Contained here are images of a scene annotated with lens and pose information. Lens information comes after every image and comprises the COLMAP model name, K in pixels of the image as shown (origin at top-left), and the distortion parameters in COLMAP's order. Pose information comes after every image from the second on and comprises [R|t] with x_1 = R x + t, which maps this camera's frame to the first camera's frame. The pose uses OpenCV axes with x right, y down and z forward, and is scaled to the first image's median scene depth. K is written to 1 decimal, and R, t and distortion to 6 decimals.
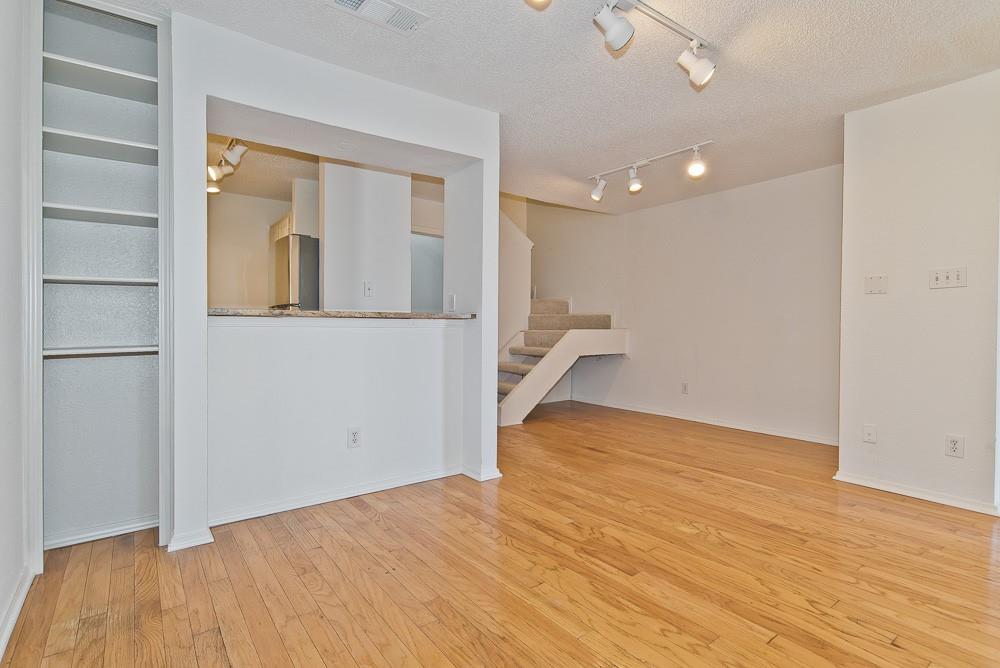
lens RADIAL K [[491.9, 0, 497.0], [0, 491.9, 337.4], [0, 0, 1]] dist [-0.001704, 0.000308]
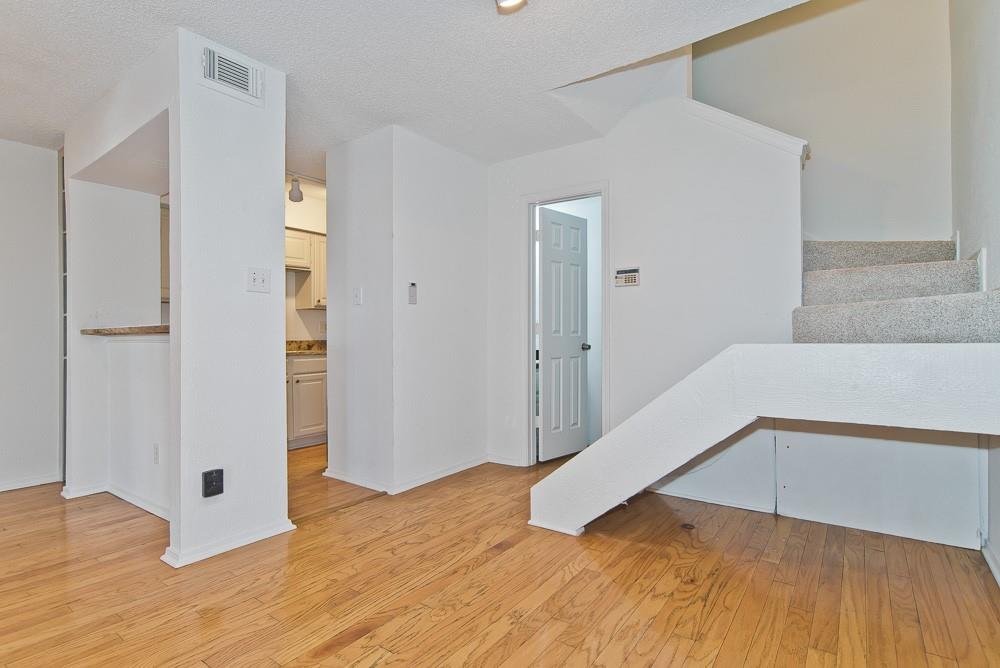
lens RADIAL K [[491.9, 0, 501.8], [0, 491.9, 333.1], [0, 0, 1]] dist [-0.001704, 0.000308]
pose [[0.304986, -0.013932, -0.952255, 1.010476], [-0.008961, 0.999807, -0.017498, -0.033124], [0.952315, 0.013870, 0.304803, 1.580143]]
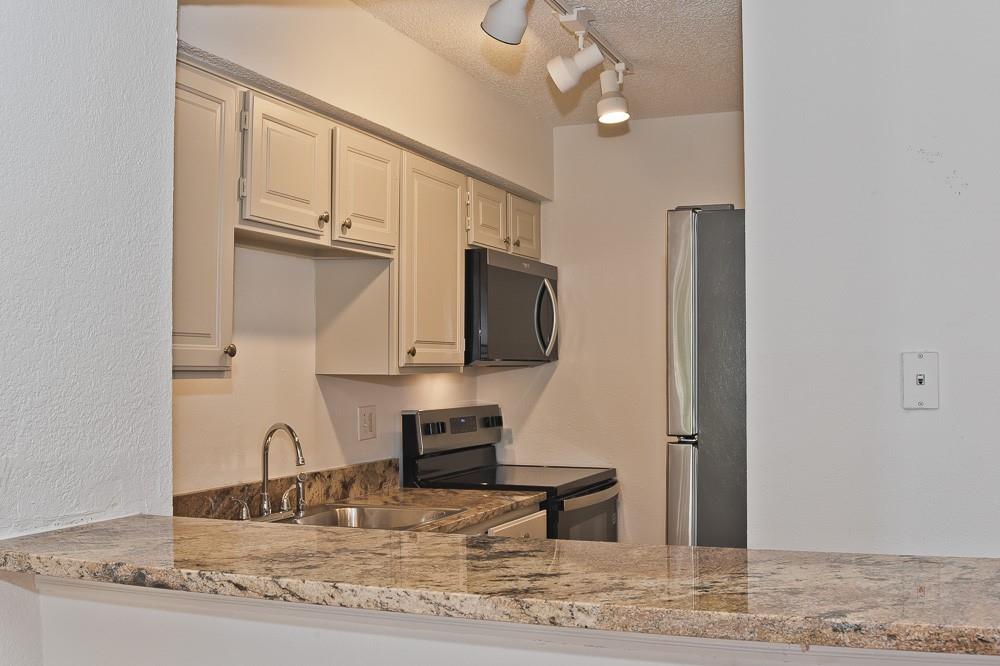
lens RADIAL K [[1036.6, 0, 505.1], [0, 1036.6, 333.6], [0, 0, 1]] dist [-0.127775, 0.000000]
pose [[0.515750, -0.034842, -0.856030, 0.128474], [-0.008922, 0.998900, -0.046033, -0.152704], [0.856693, 0.031379, 0.514872, 0.893443]]
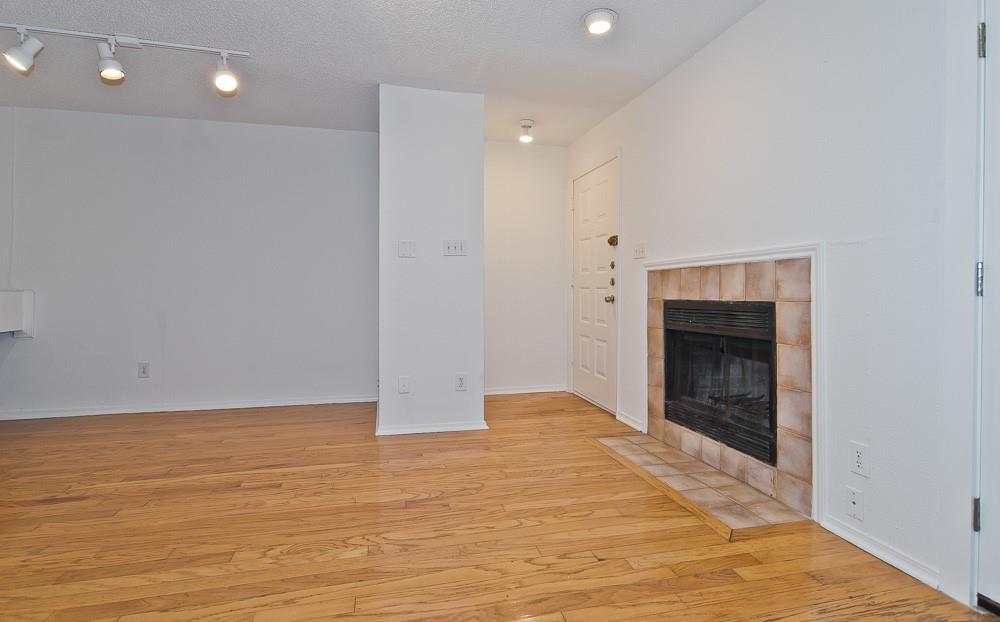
lens RADIAL K [[497.8, 0, 501.0], [0, 497.8, 291.9], [0, 0, 1]] dist [0.001365, -0.001127]
pose [[0.380375, -0.011204, 0.924765, -0.225790], [0.020311, 0.999787, 0.003759, -0.013219], [-0.924609, 0.017353, 0.380521, 0.460622]]
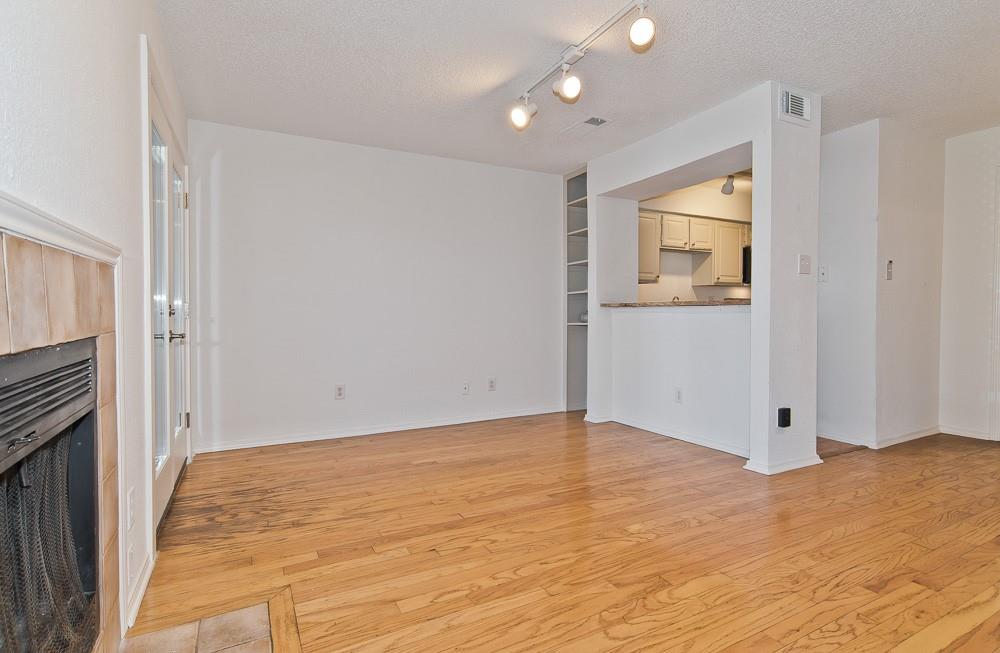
lens RADIAL K [[490.3, 0, 502.0], [0, 490.3, 317.4], [0, 0, 1]] dist [-0.005960, 0.001738]
pose [[-0.145584, 0.005144, -0.989332, 1.275474], [-0.017565, 0.999815, 0.007783, -0.011504], [0.989190, 0.018511, -0.145467, 0.832215]]
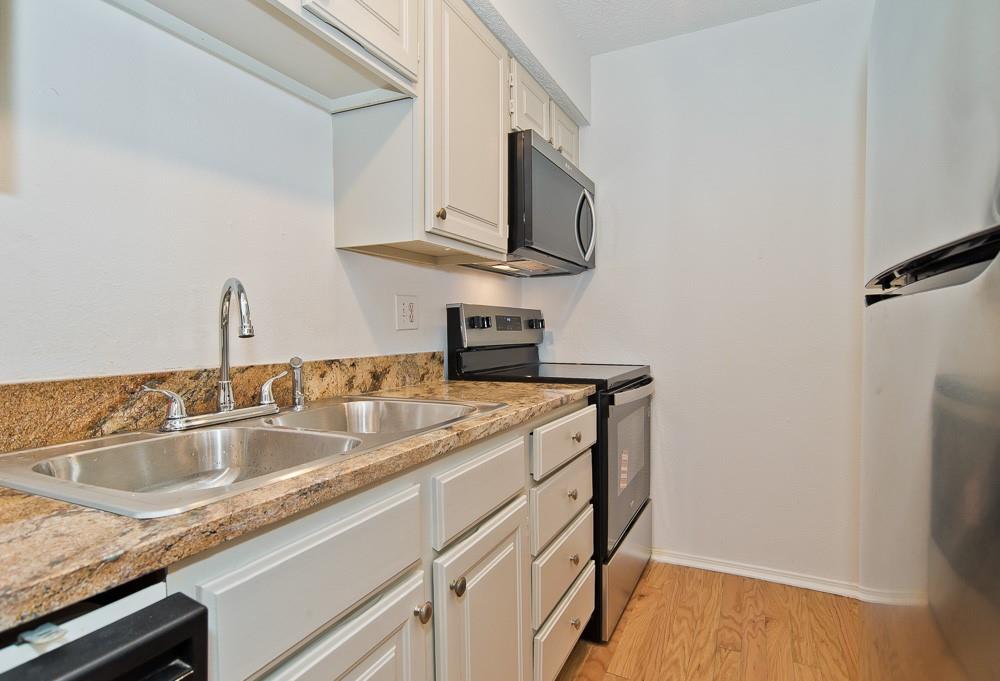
lens RADIAL K [[508.2, 0, 496.2], [0, 508.2, 337.4], [0, 0, 1]] dist [0.004075, 0.000355]
pose [[0.443204, 0.005990, -0.896401, -0.565132], [-0.009405, 0.999954, 0.002032, -0.058865], [0.896371, 0.007530, 0.443240, 1.292631]]
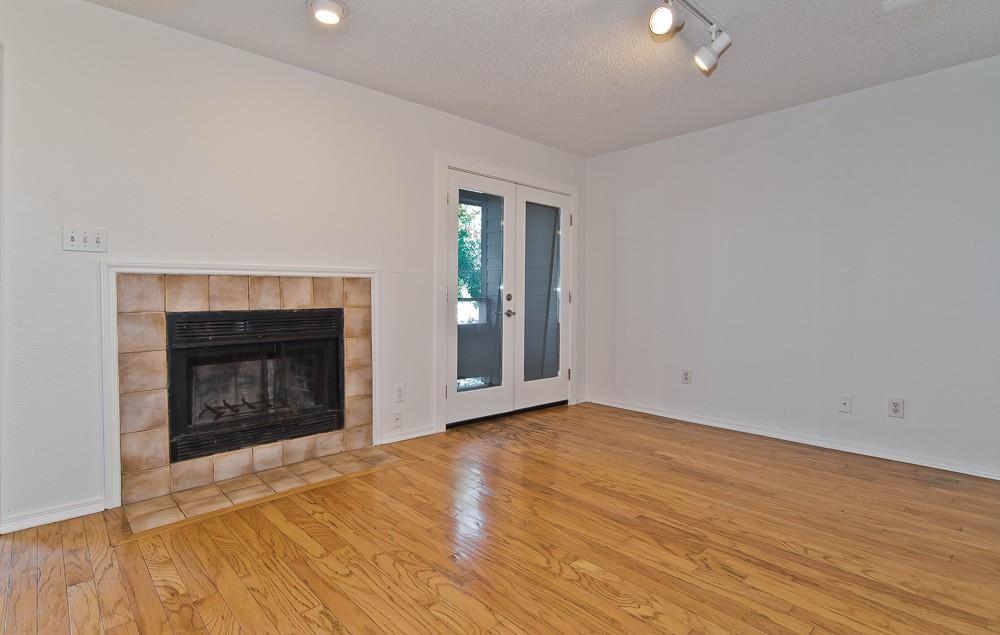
lens RADIAL K [[494.9, 0, 502.8], [0, 494.9, 293.2], [0, 0, 1]] dist [-0.000682, 0.001181]
pose [[-0.992484, -0.008391, -0.122084, 0.581723], [-0.009657, 0.999906, 0.009783, -0.035122], [0.121991, 0.010888, -0.992472, 1.650191]]
